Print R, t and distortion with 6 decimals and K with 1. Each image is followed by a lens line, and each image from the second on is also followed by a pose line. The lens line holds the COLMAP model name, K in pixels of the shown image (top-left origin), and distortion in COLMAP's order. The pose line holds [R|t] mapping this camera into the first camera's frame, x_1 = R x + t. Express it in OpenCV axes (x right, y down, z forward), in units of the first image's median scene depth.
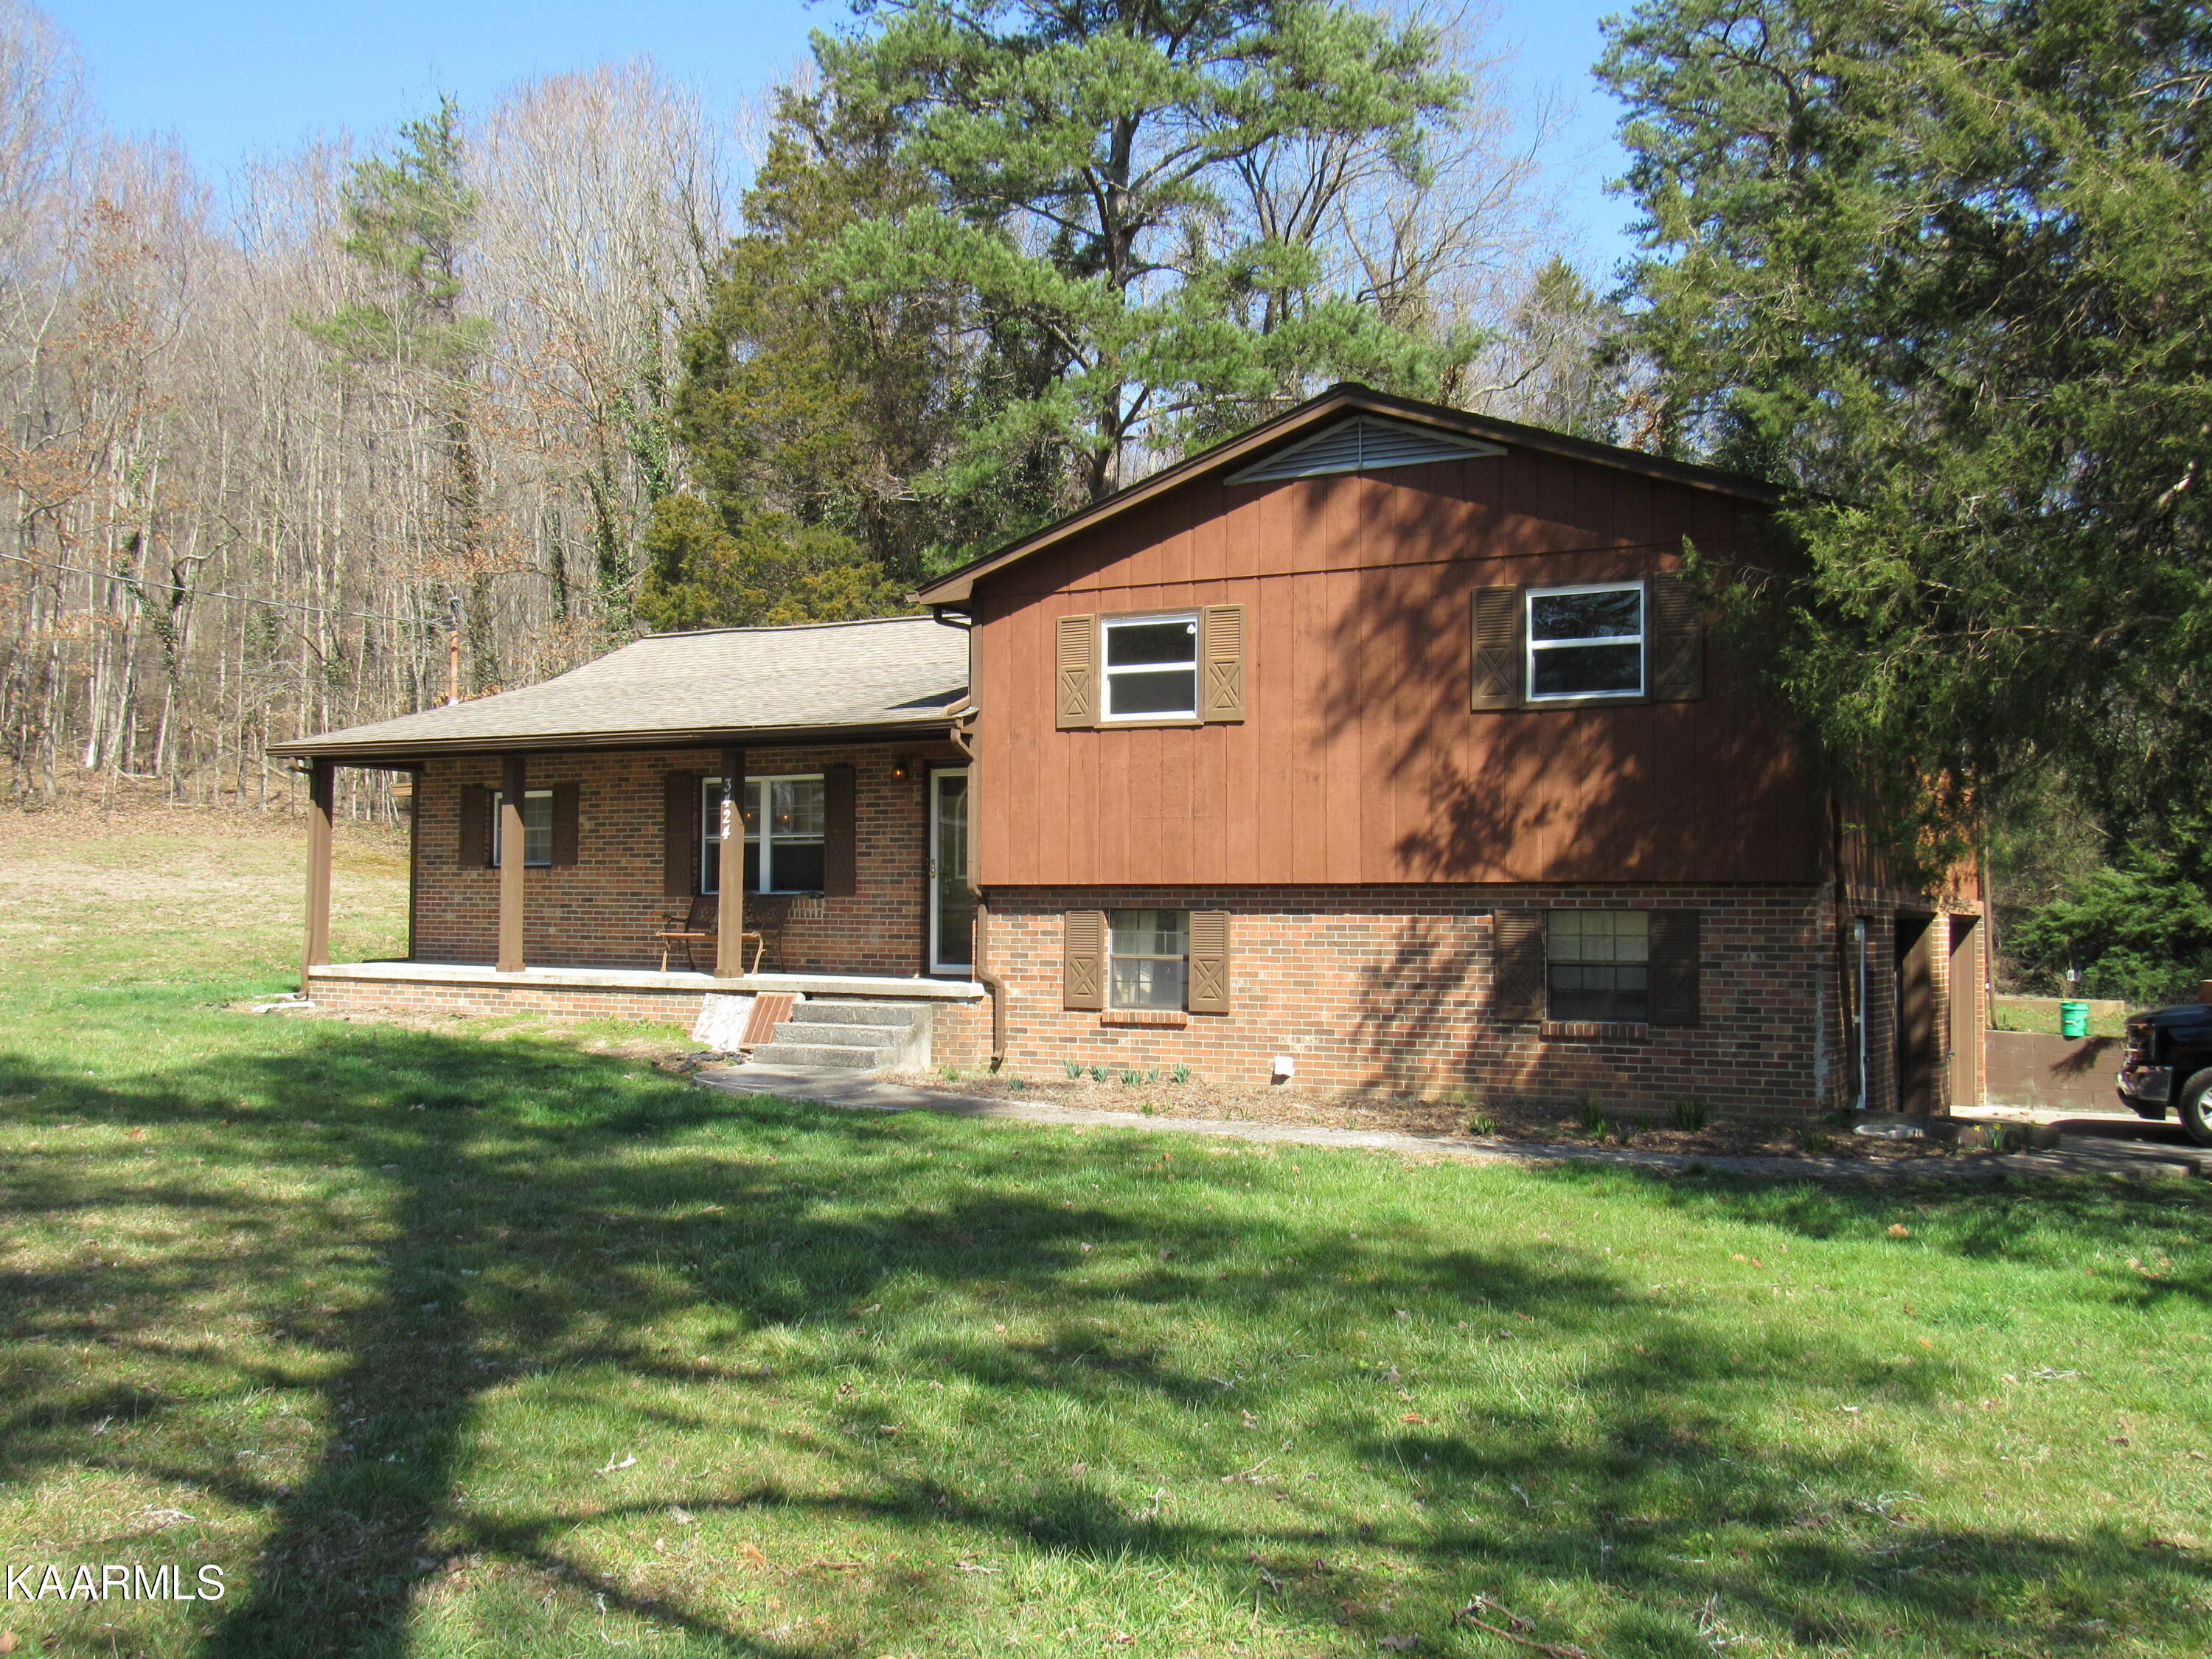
lens RADIAL K [[2402.0, 0, 1106.0], [0, 2402.0, 829.5], [0, 0, 1]] dist [-0.001429, 0.000797]
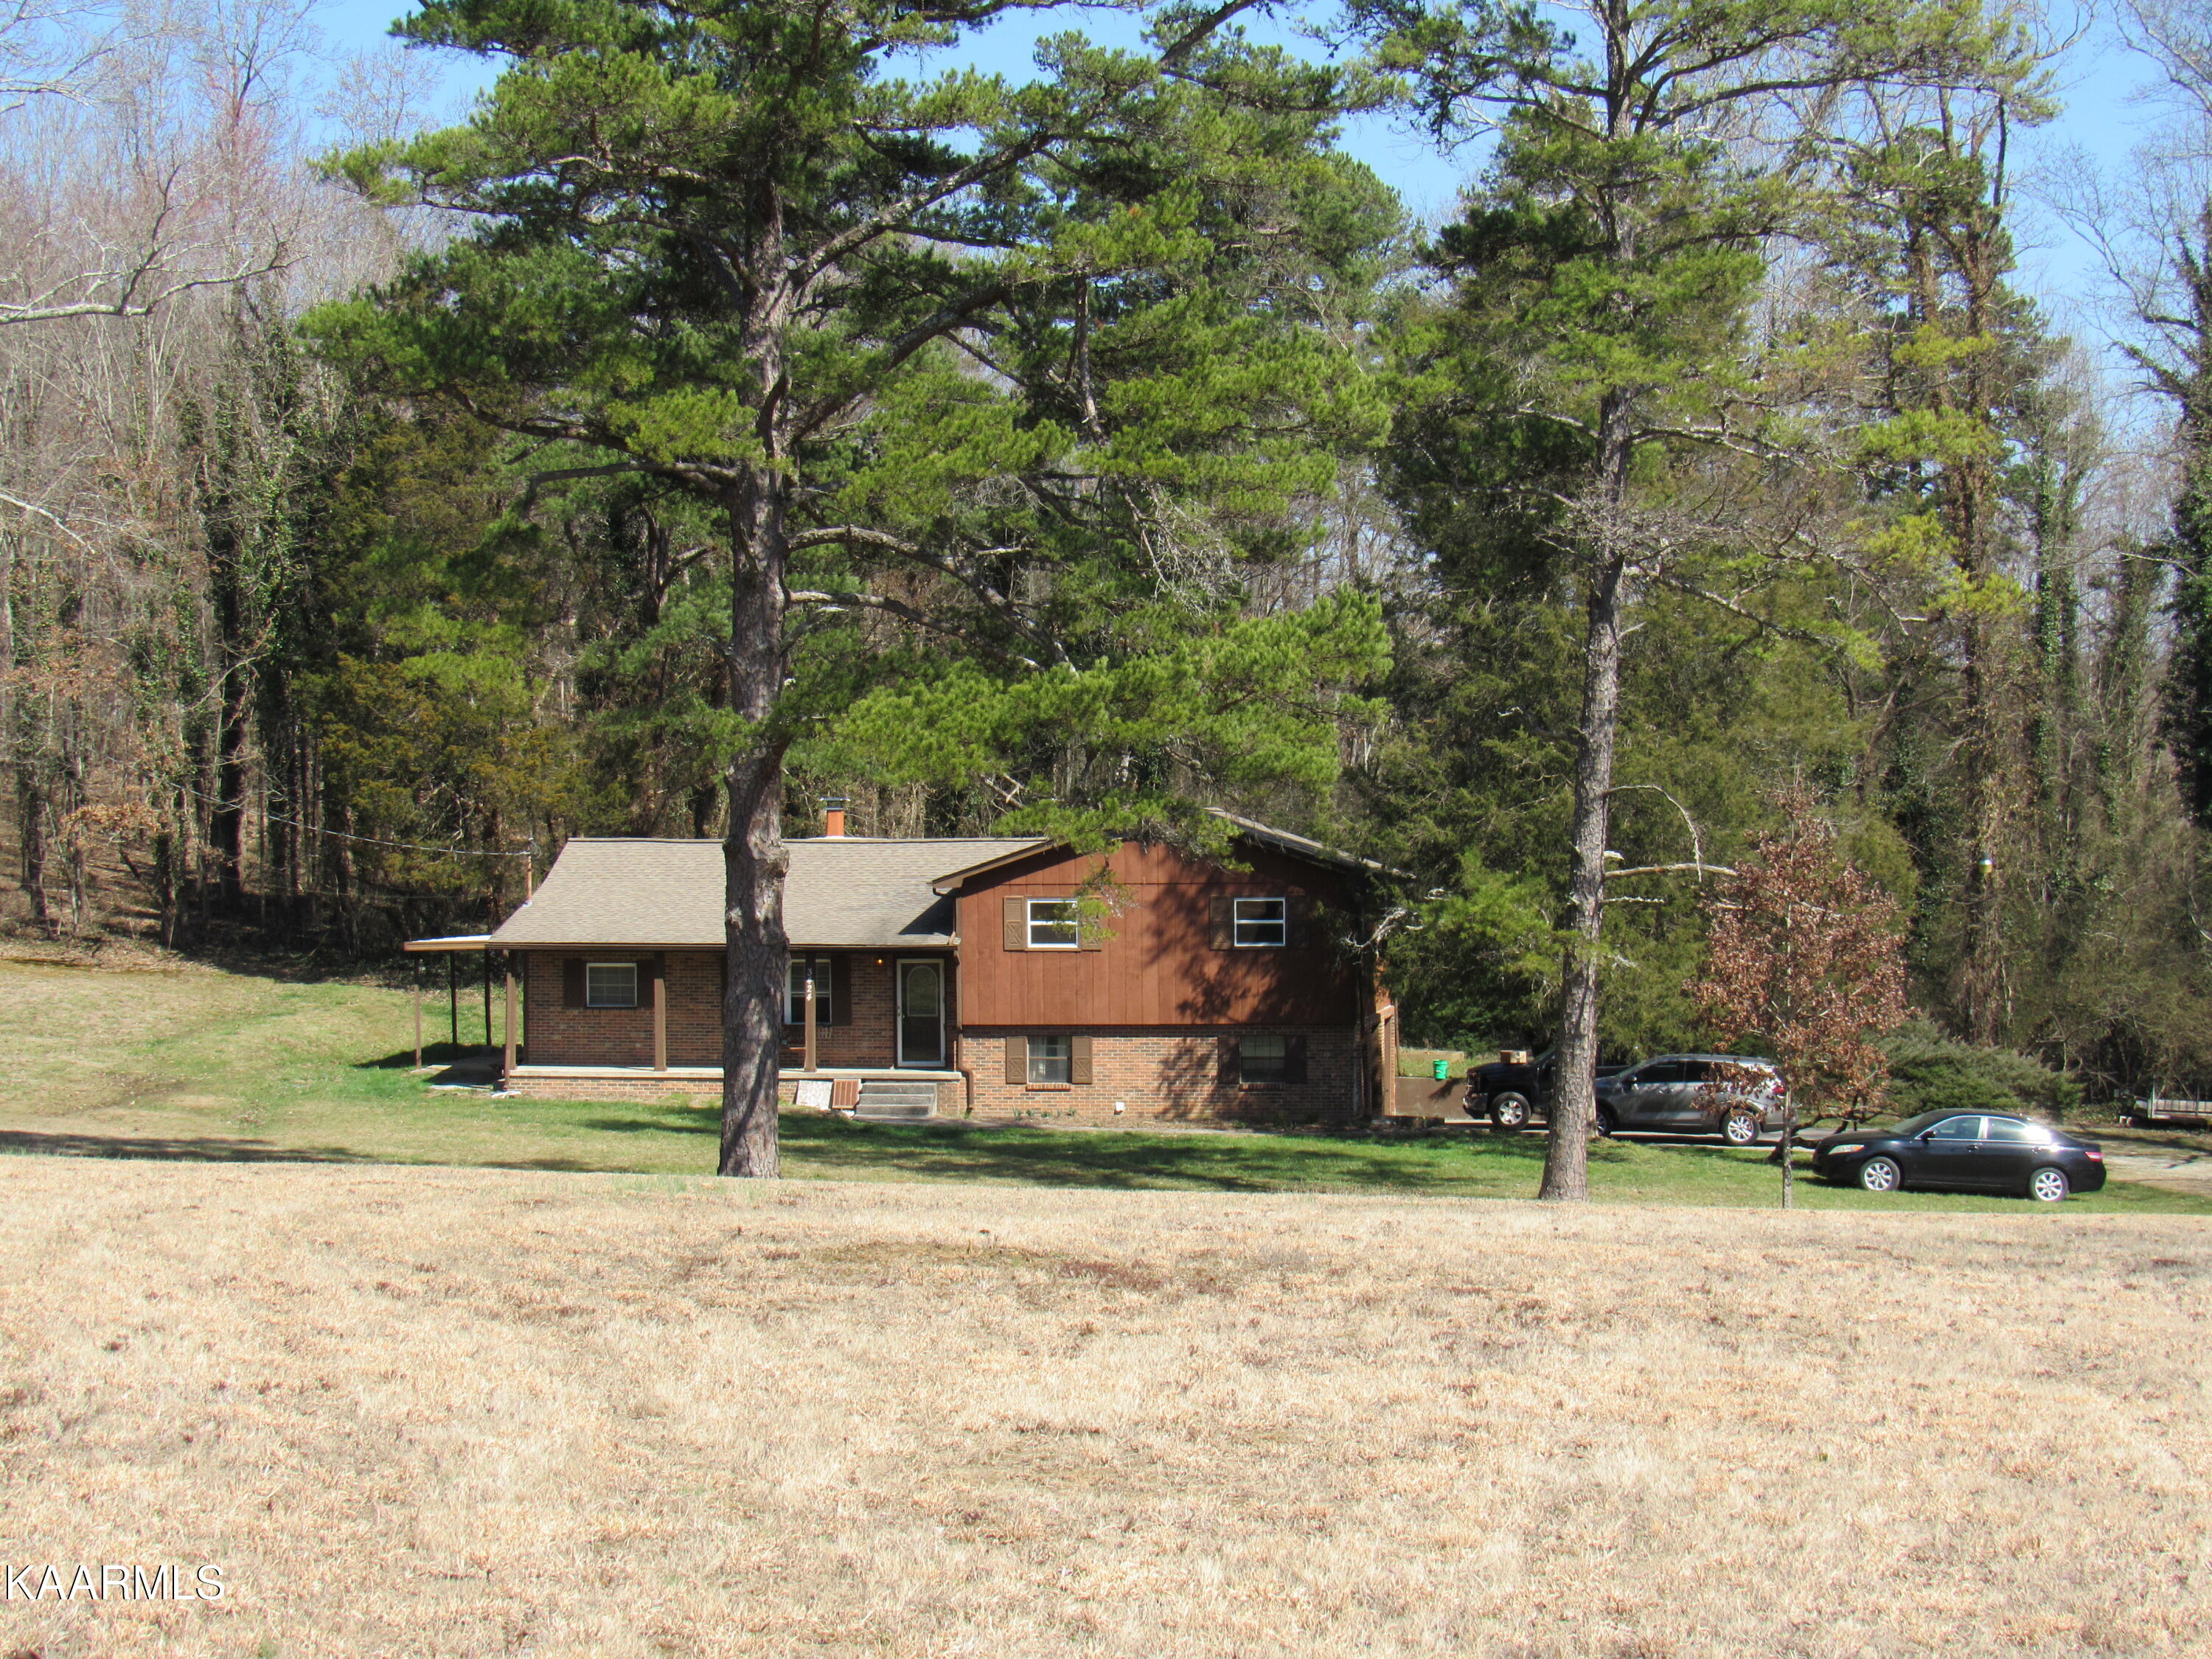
lens RADIAL K [[4388.8, 0, 1106.0], [0, 4388.8, 829.5], [0, 0, 1]] dist [-0.050115, -0.146381]
pose [[0.943906, -0.014291, 0.329905, -1.209644], [0.004739, 0.999546, 0.029742, -0.263349], [-0.330181, -0.026510, 0.943545, -2.665978]]
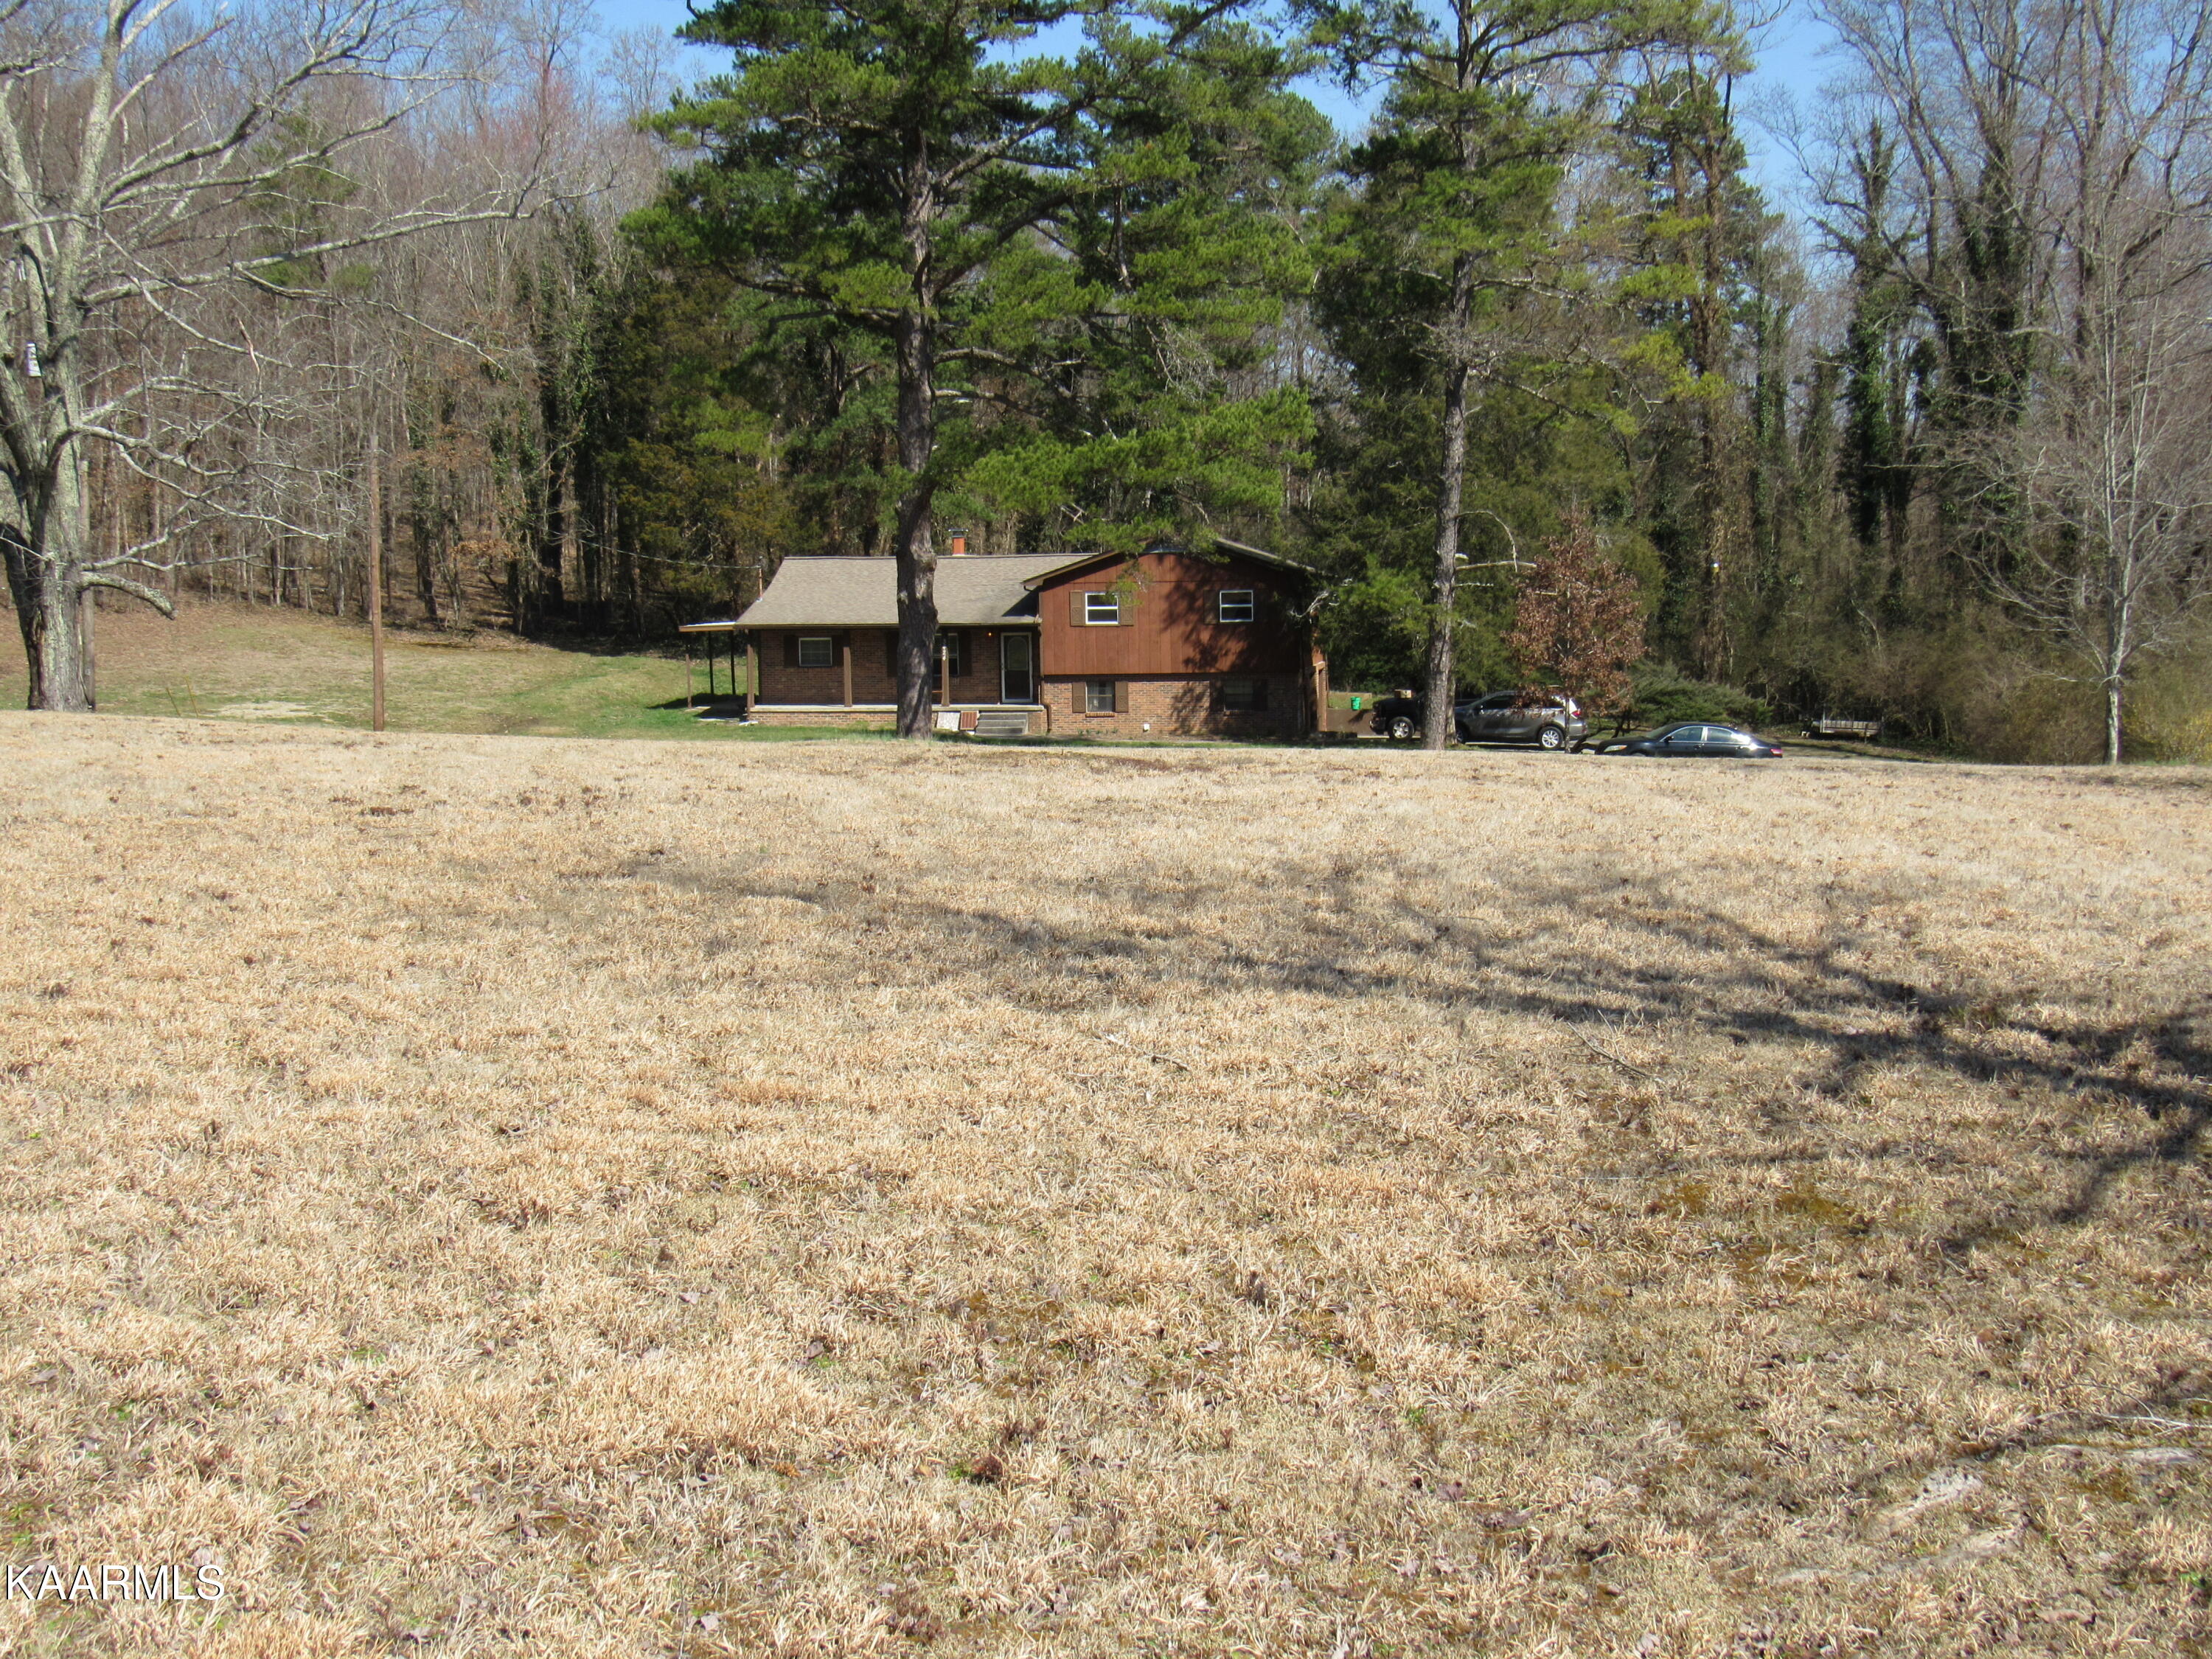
lens RADIAL K [[3038.1, 0, 1106.0], [0, 3038.1, 829.5], [0, 0, 1]] dist [-0.050348, -0.065354]
pose [[0.946852, -0.051680, 0.317491, -1.297439], [0.014952, 0.993014, 0.117048, -0.249775], [-0.321322, -0.106080, 0.941010, -2.913991]]
